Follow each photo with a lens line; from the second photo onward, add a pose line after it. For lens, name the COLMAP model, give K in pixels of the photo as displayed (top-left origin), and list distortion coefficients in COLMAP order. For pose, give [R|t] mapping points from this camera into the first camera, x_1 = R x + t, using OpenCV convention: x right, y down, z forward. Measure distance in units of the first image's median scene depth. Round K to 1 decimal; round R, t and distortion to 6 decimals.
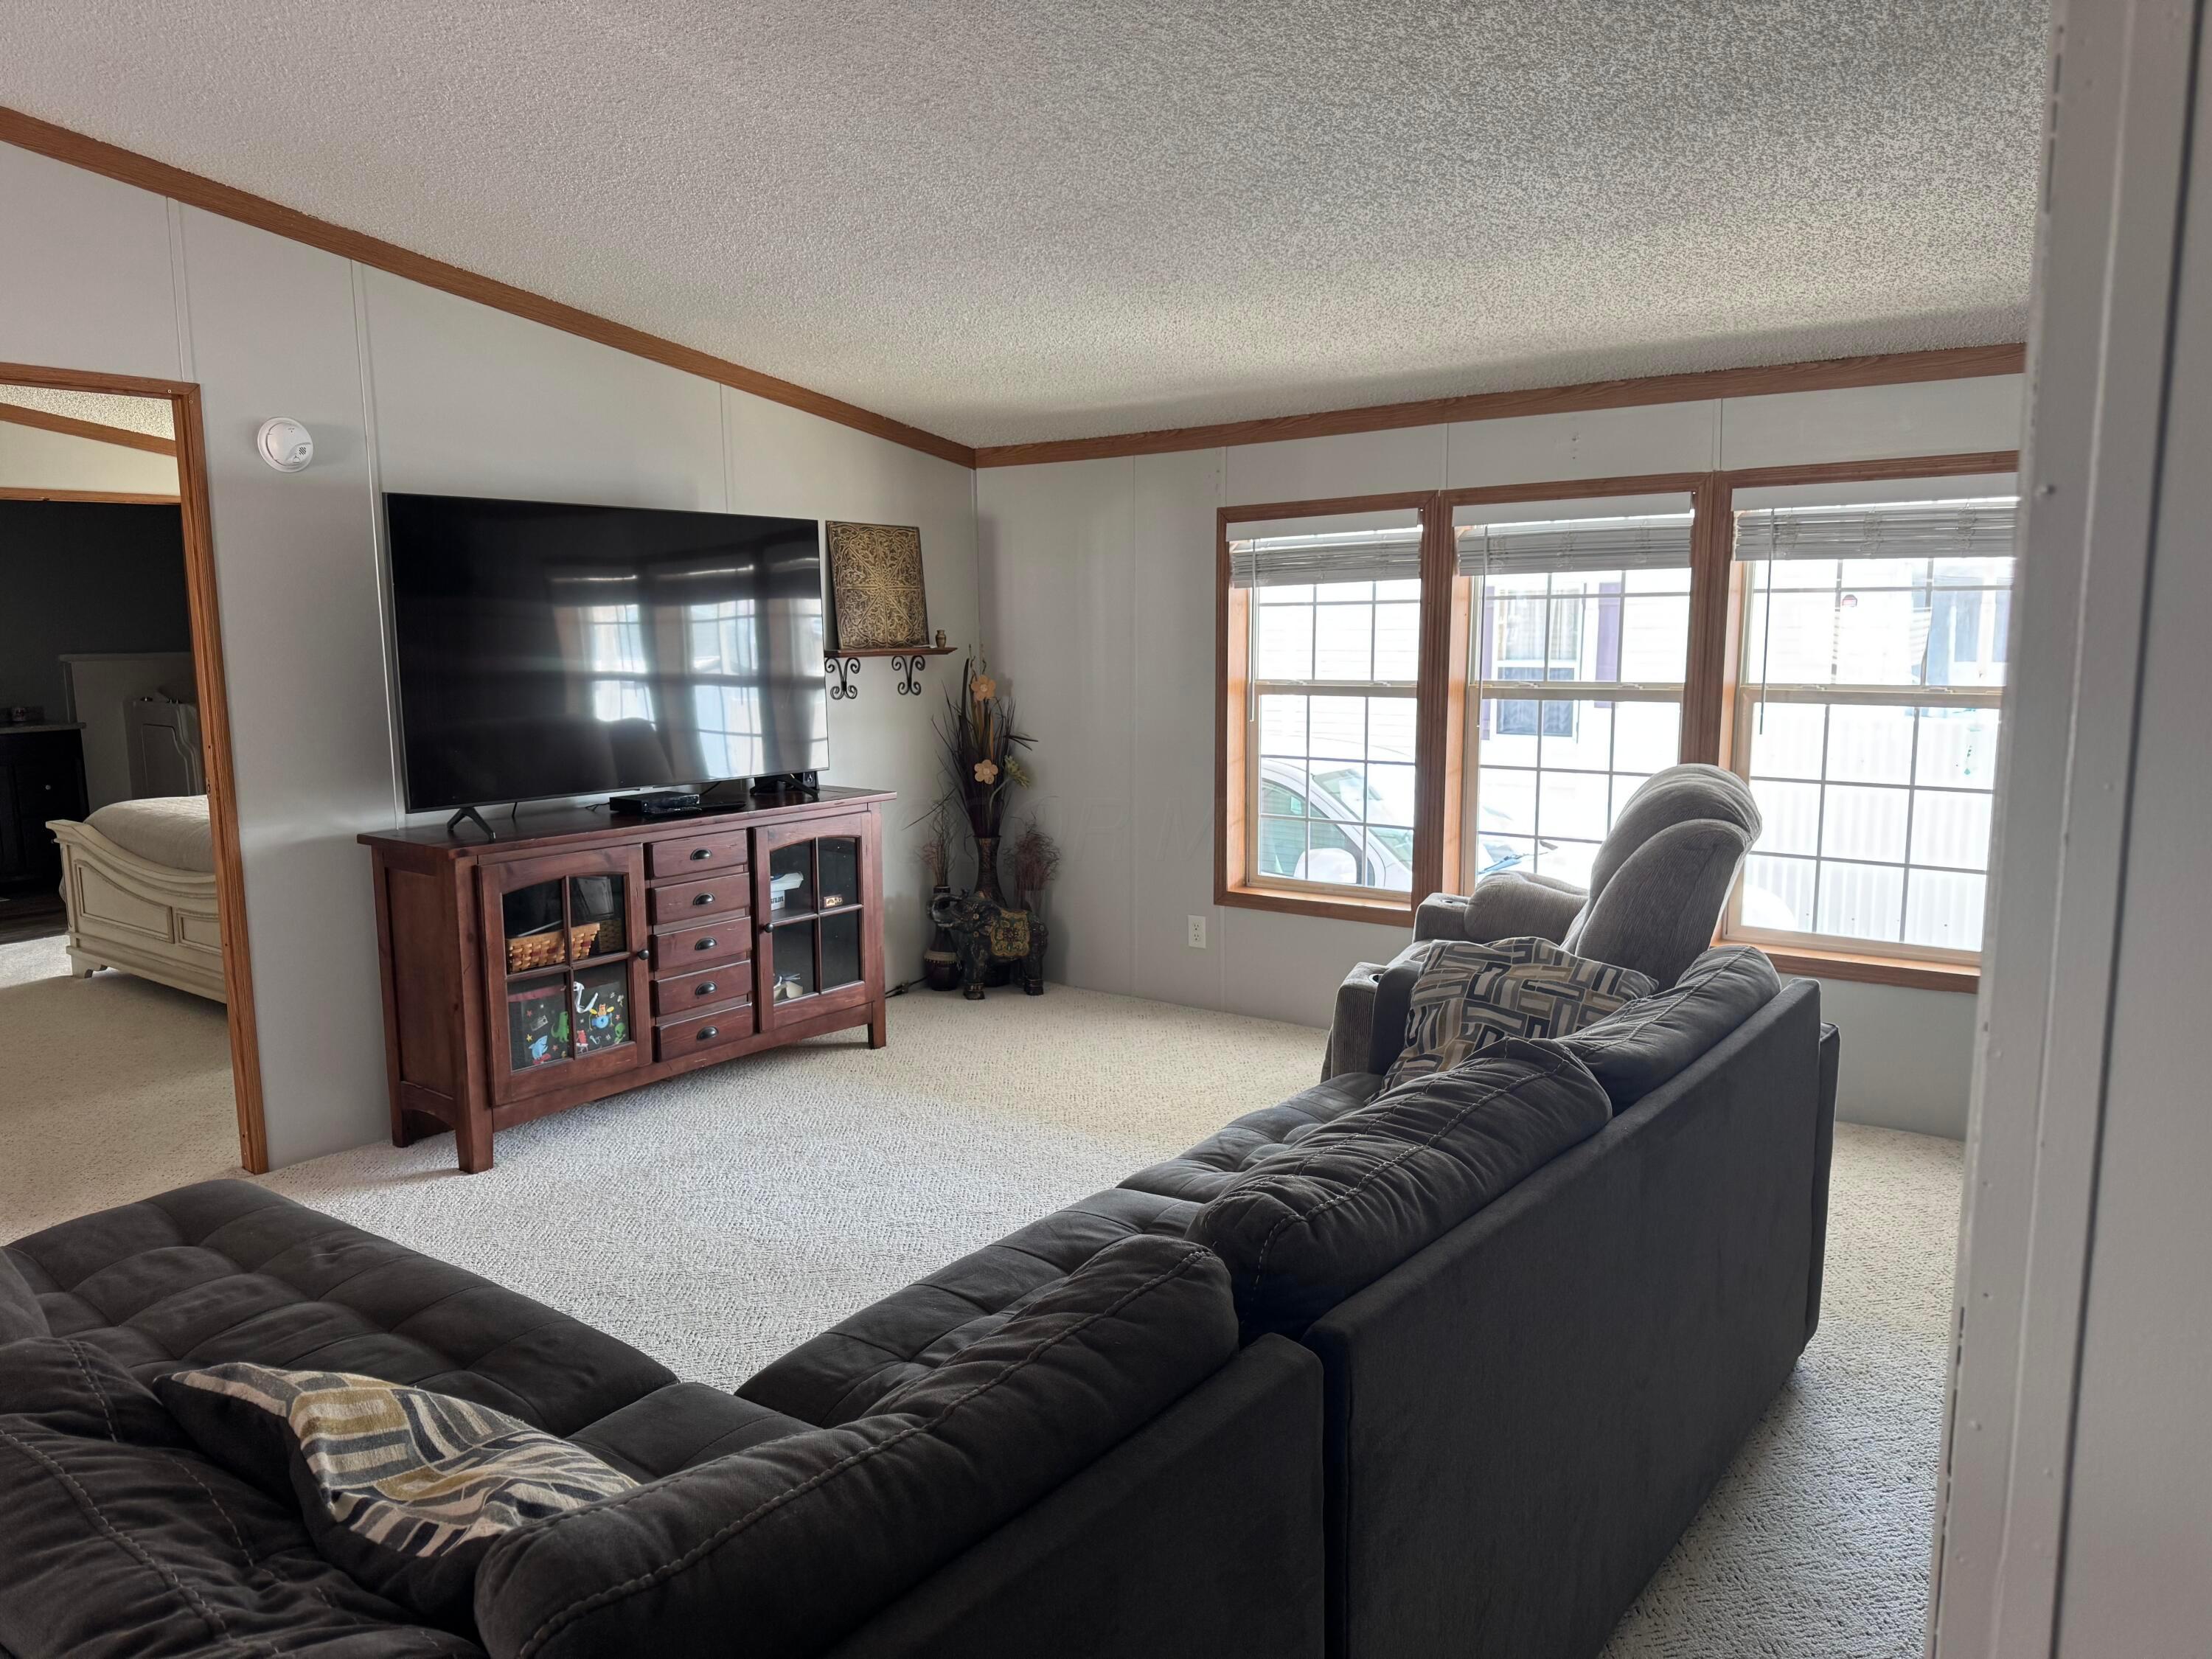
lens RADIAL K [[1570.5, 0, 1103.4], [0, 1570.5, 849.5], [0, 0, 1]] dist [0.063838, -0.051745]
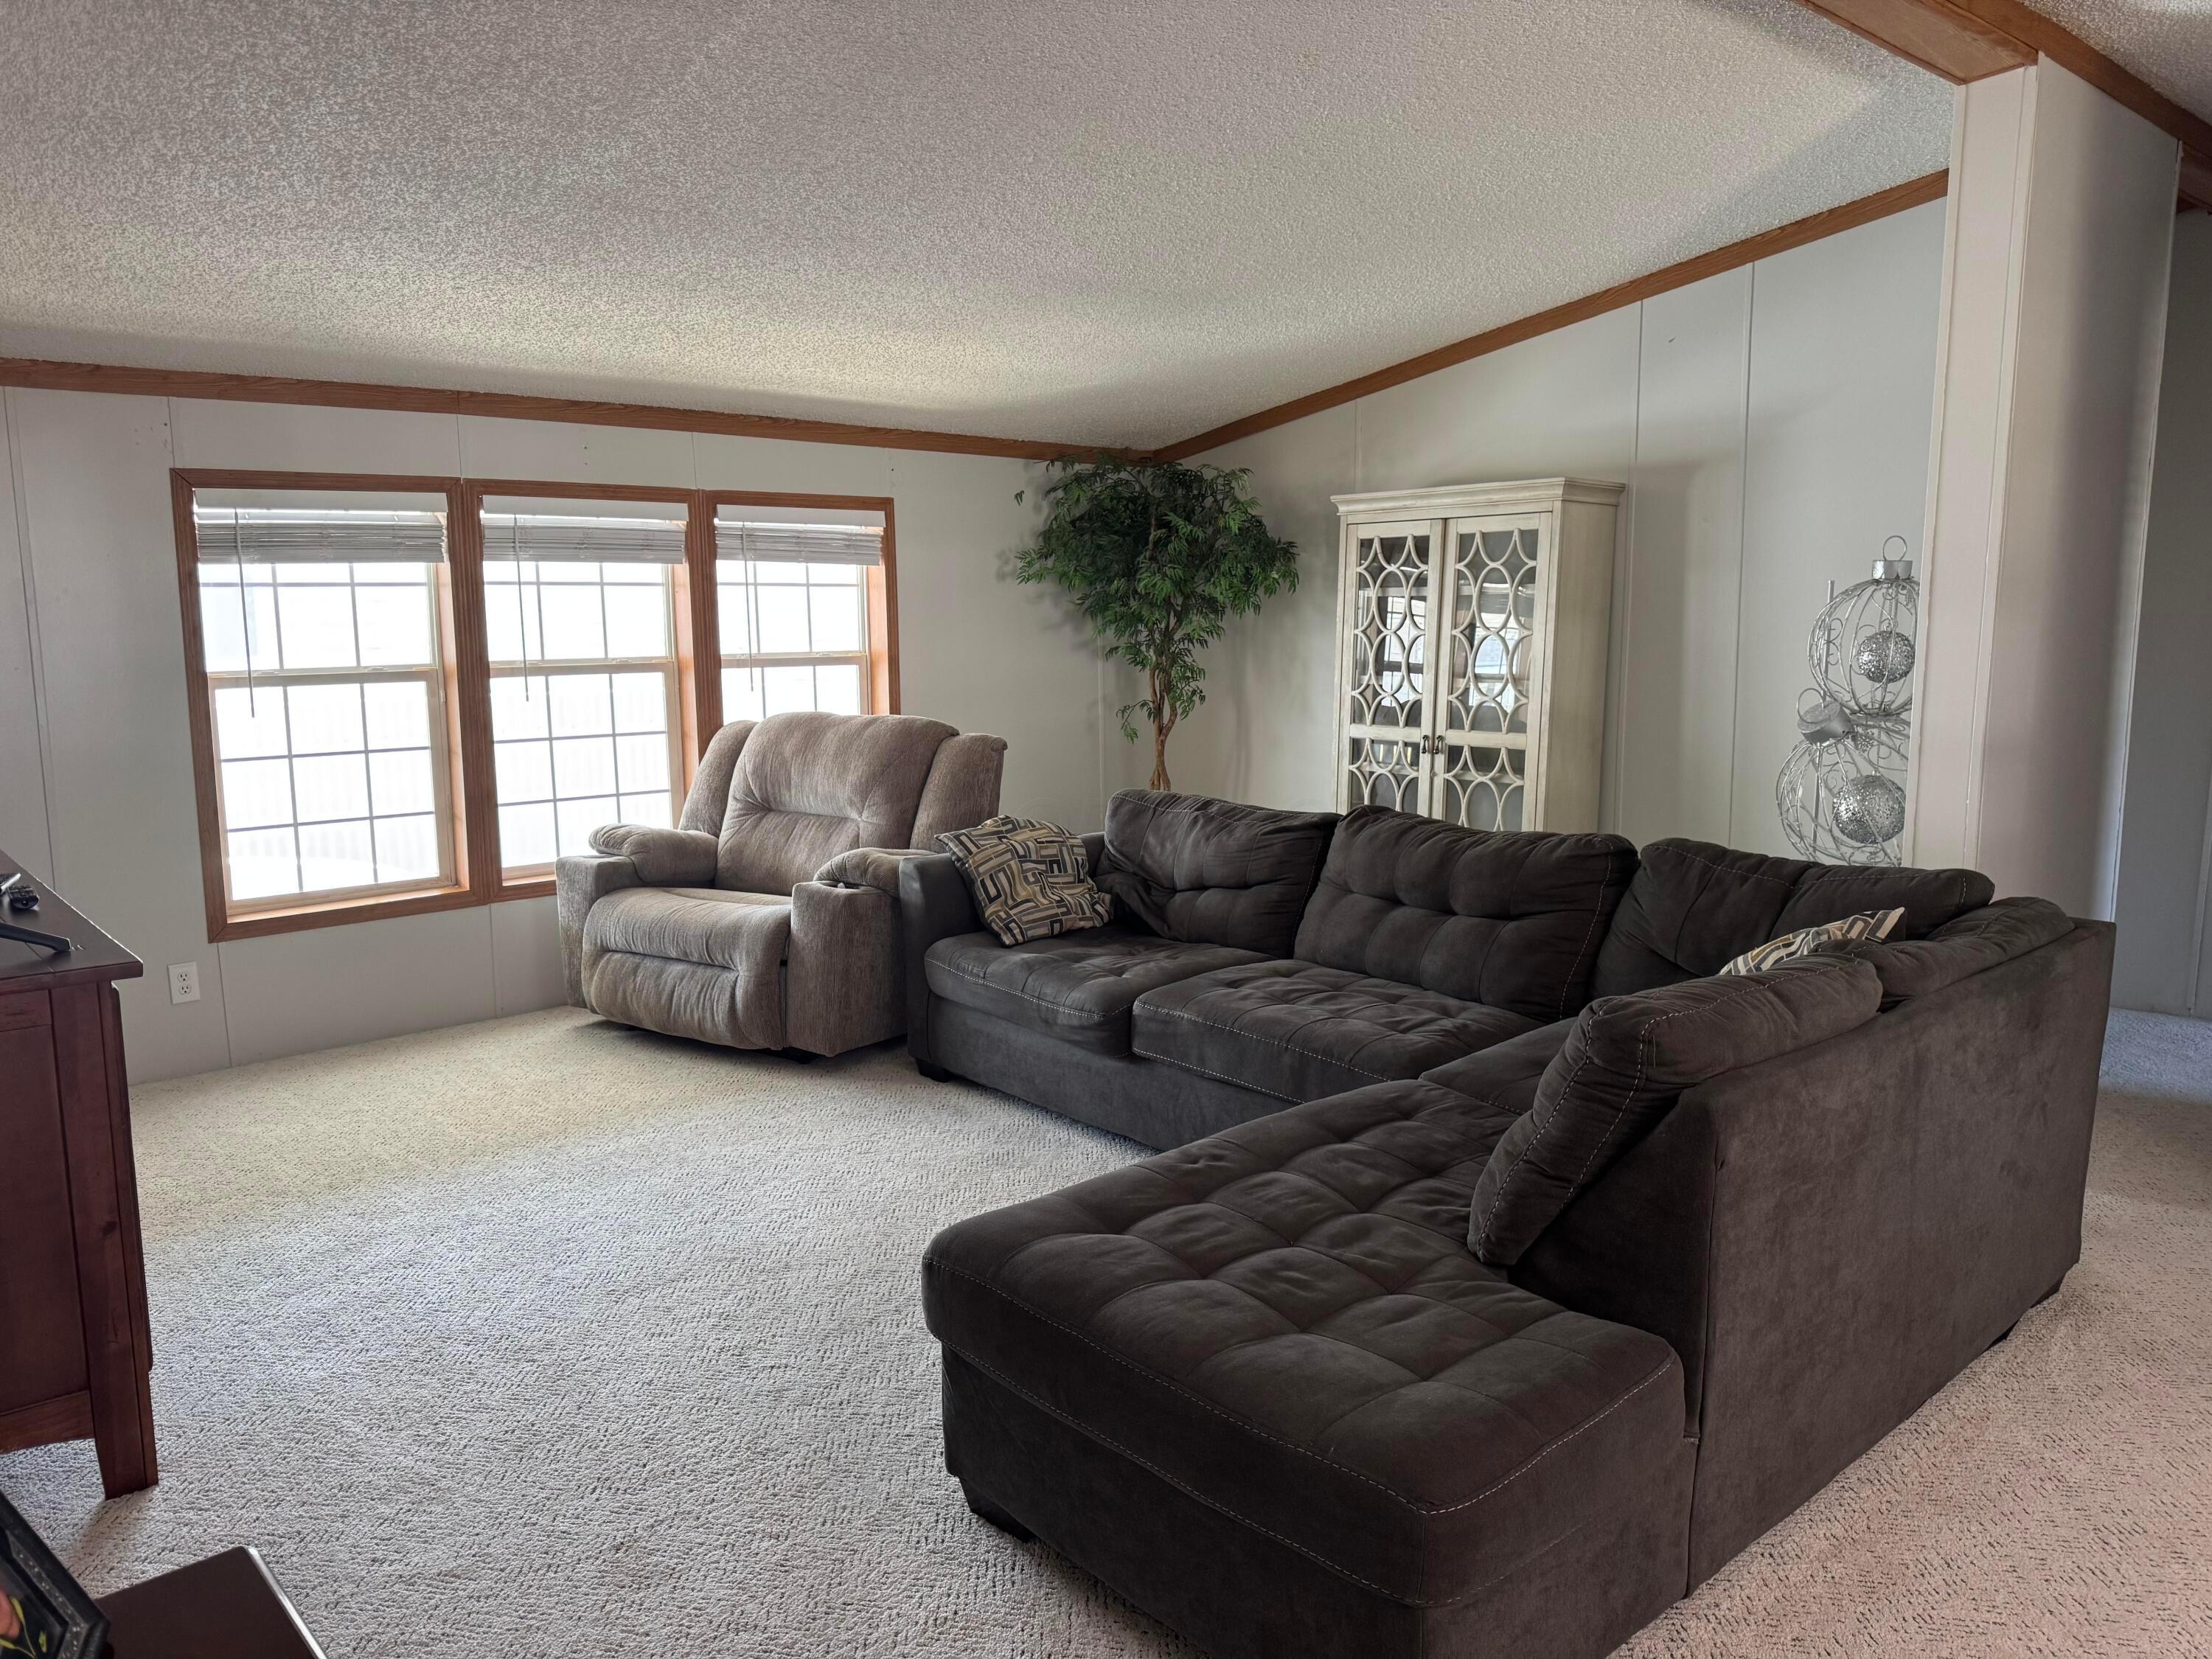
lens RADIAL K [[1570.5, 0, 1105.6], [0, 1570.5, 823.3], [0, 0, 1]] dist [0.063838, -0.051745]
pose [[0.197789, -0.123584, 0.972423, -0.842405], [0.154467, 0.983556, 0.093580, -0.043230], [-0.967998, 0.131698, 0.213626, 0.456978]]
